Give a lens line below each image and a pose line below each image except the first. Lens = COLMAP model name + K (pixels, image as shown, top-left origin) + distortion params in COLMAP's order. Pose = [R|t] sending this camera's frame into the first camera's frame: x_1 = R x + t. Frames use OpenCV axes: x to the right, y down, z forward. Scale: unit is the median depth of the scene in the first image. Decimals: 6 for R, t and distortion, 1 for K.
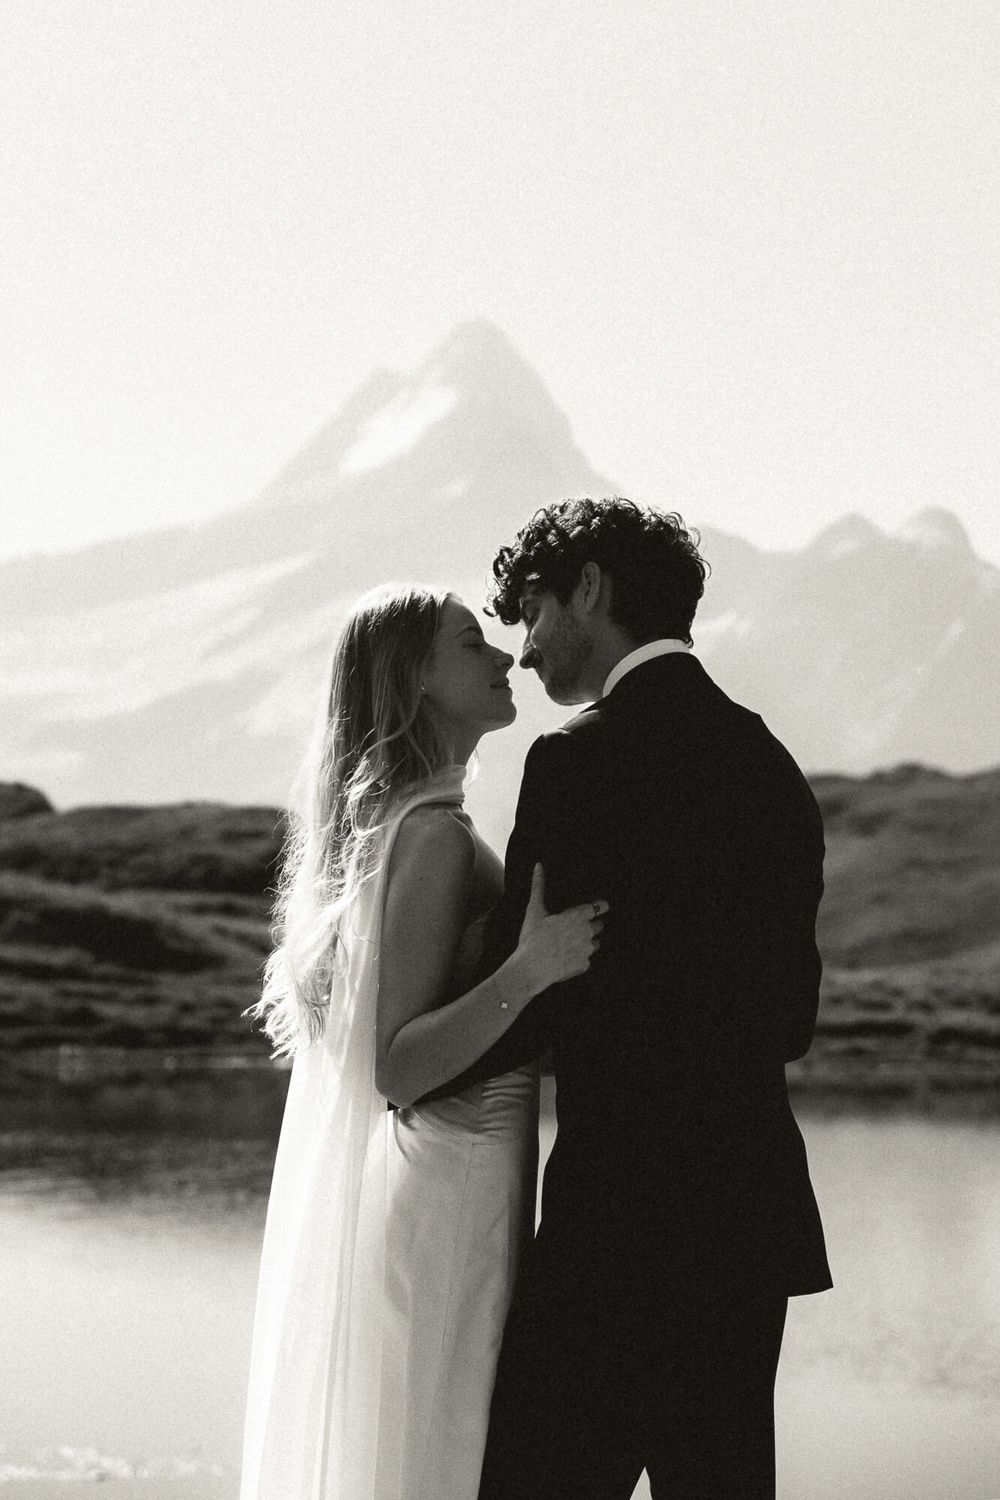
lens RADIAL K [[3612.1, 0, 504.6], [0, 3612.1, 747.1], [0, 0, 1]] dist [0.072174, 0.000000]
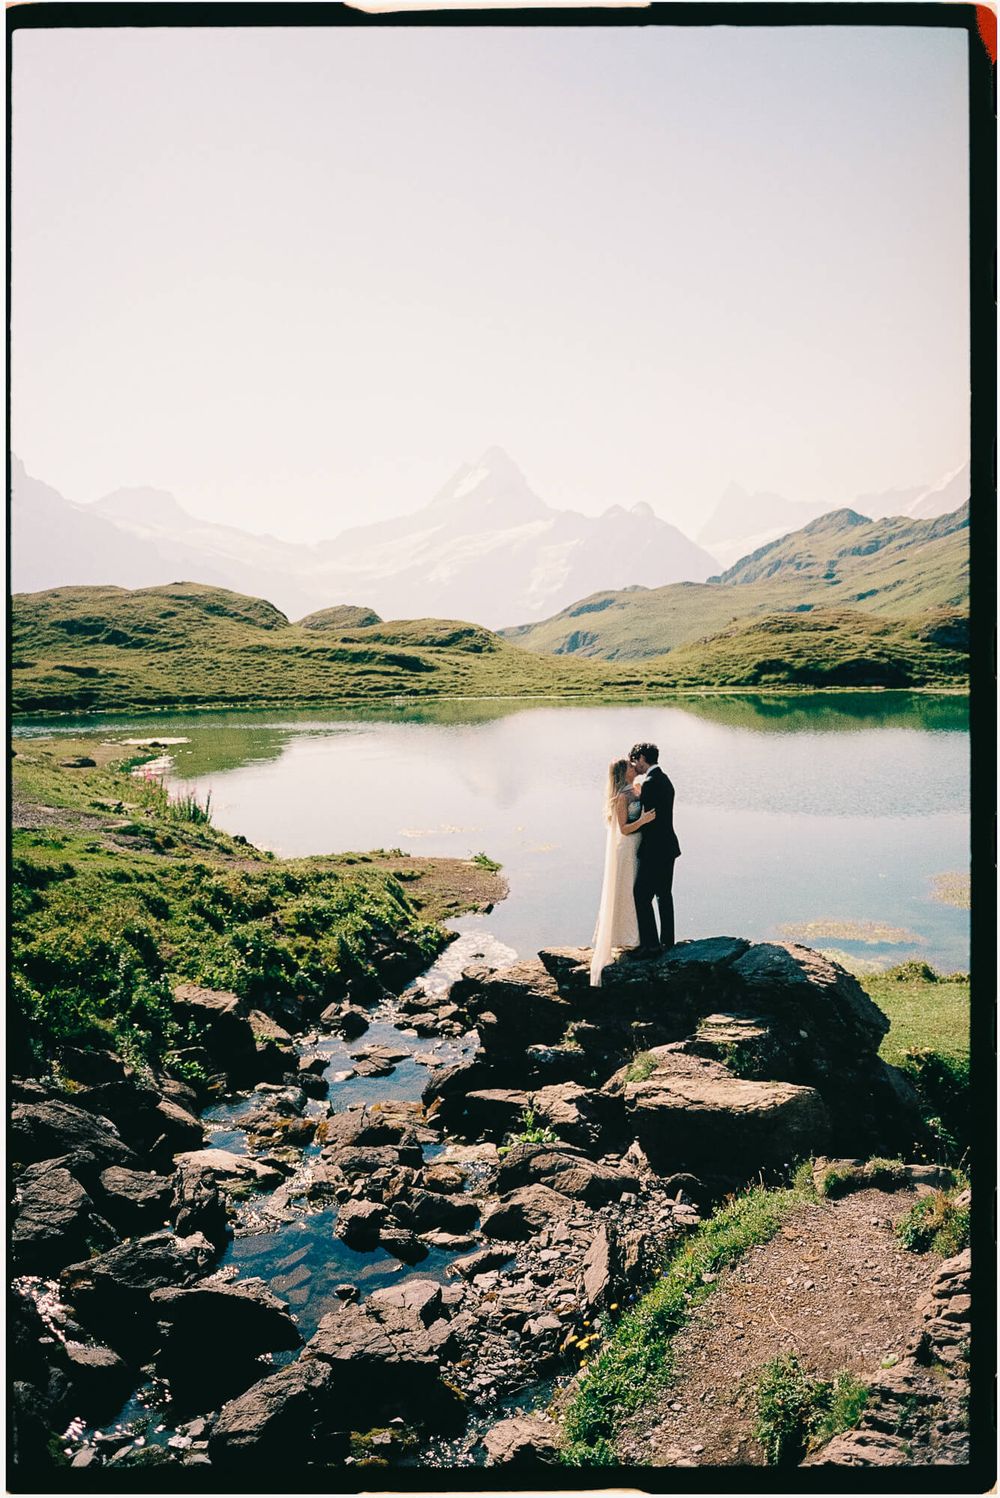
lens RADIAL K [[1116.2, 0, 487.1], [0, 1116.2, 762.1], [0, 0, 1]] dist [0.001620, -0.008569]
pose [[0.999185, -0.032613, -0.023795, -0.009534], [0.035965, 0.986835, 0.157681, -0.016099], [0.018339, -0.158408, 0.987203, -0.049179]]
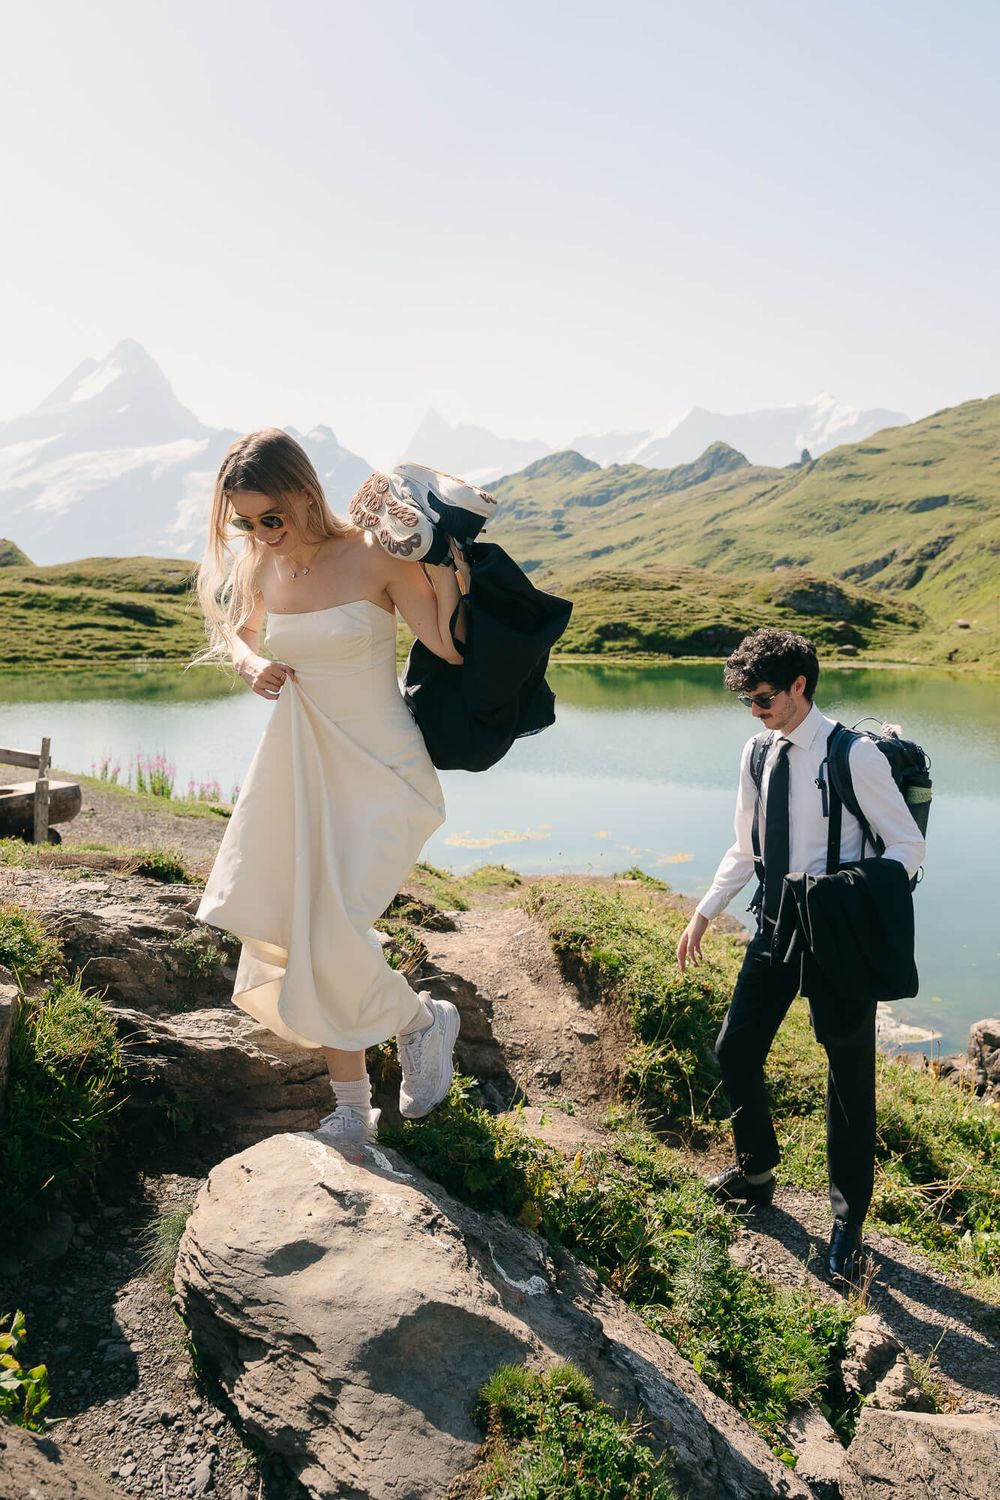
lens RADIAL K [[1384.1, 0, 608.8], [0, 1384.1, 683.1], [0, 0, 1]] dist [-0.014032, 0.000000]
pose [[0.948194, -0.021596, 0.316957, -0.093164], [-0.015574, 0.993328, 0.114269, -0.013371], [-0.317310, -0.113286, 0.941531, -0.019884]]
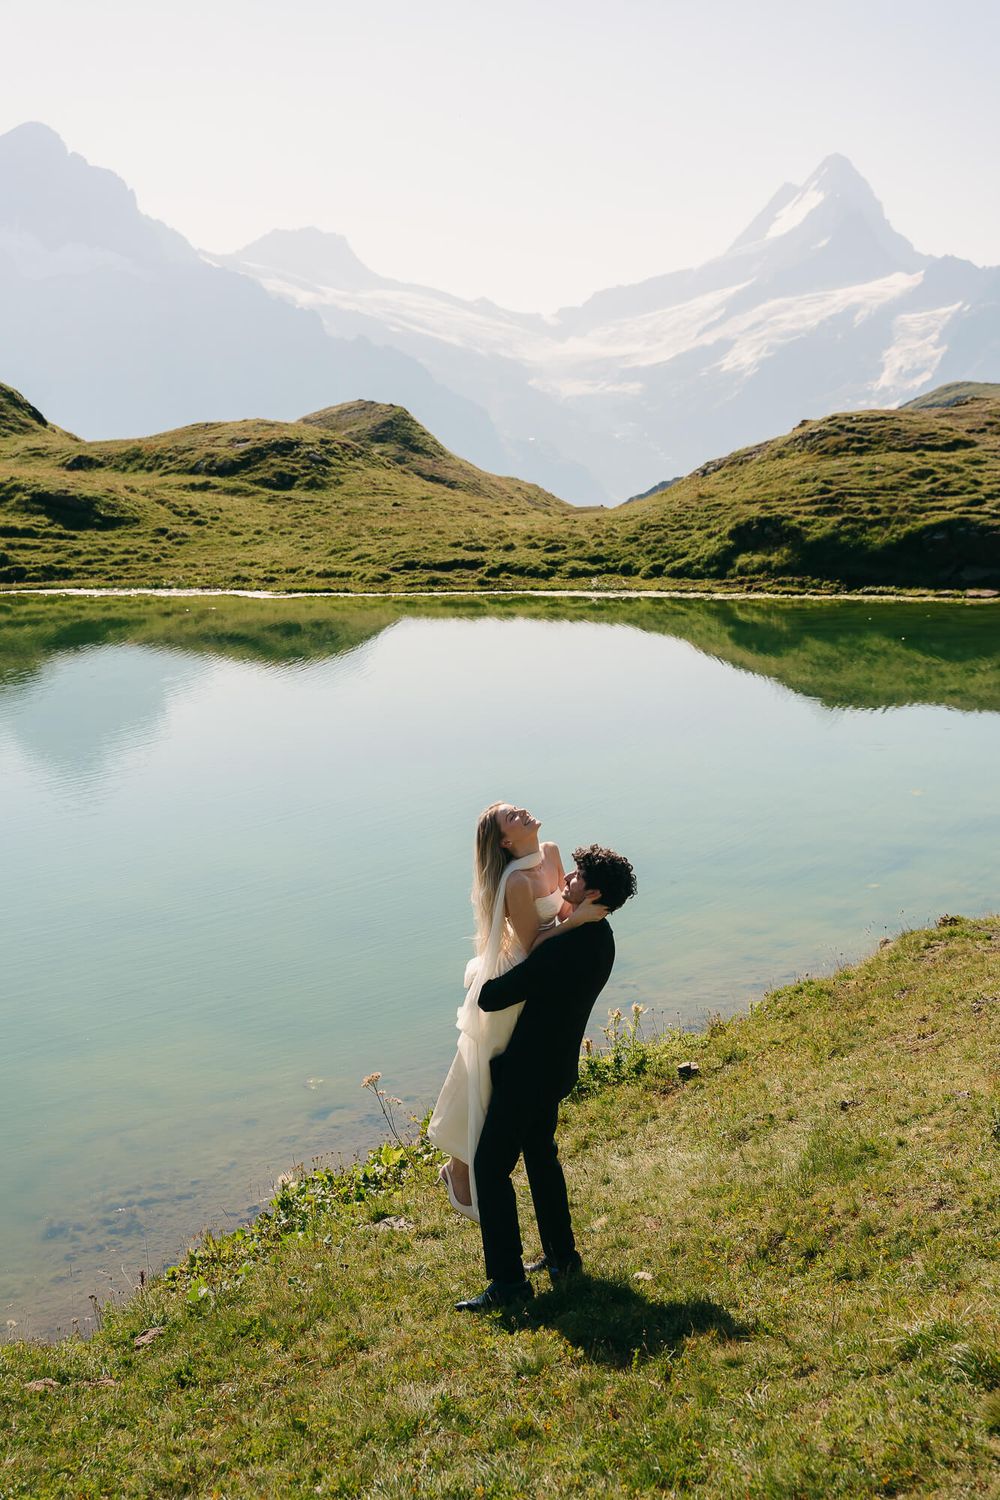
lens RADIAL K [[1661.4, 0, 500.5], [0, 1661.4, 764.3], [0, 0, 1]] dist [0.018266, 0.000000]
pose [[0.979019, 0.011390, -0.203448, 0.216526], [0.034770, 0.974456, 0.221868, 0.003897], [0.200779, -0.224287, 0.953616, 0.256041]]
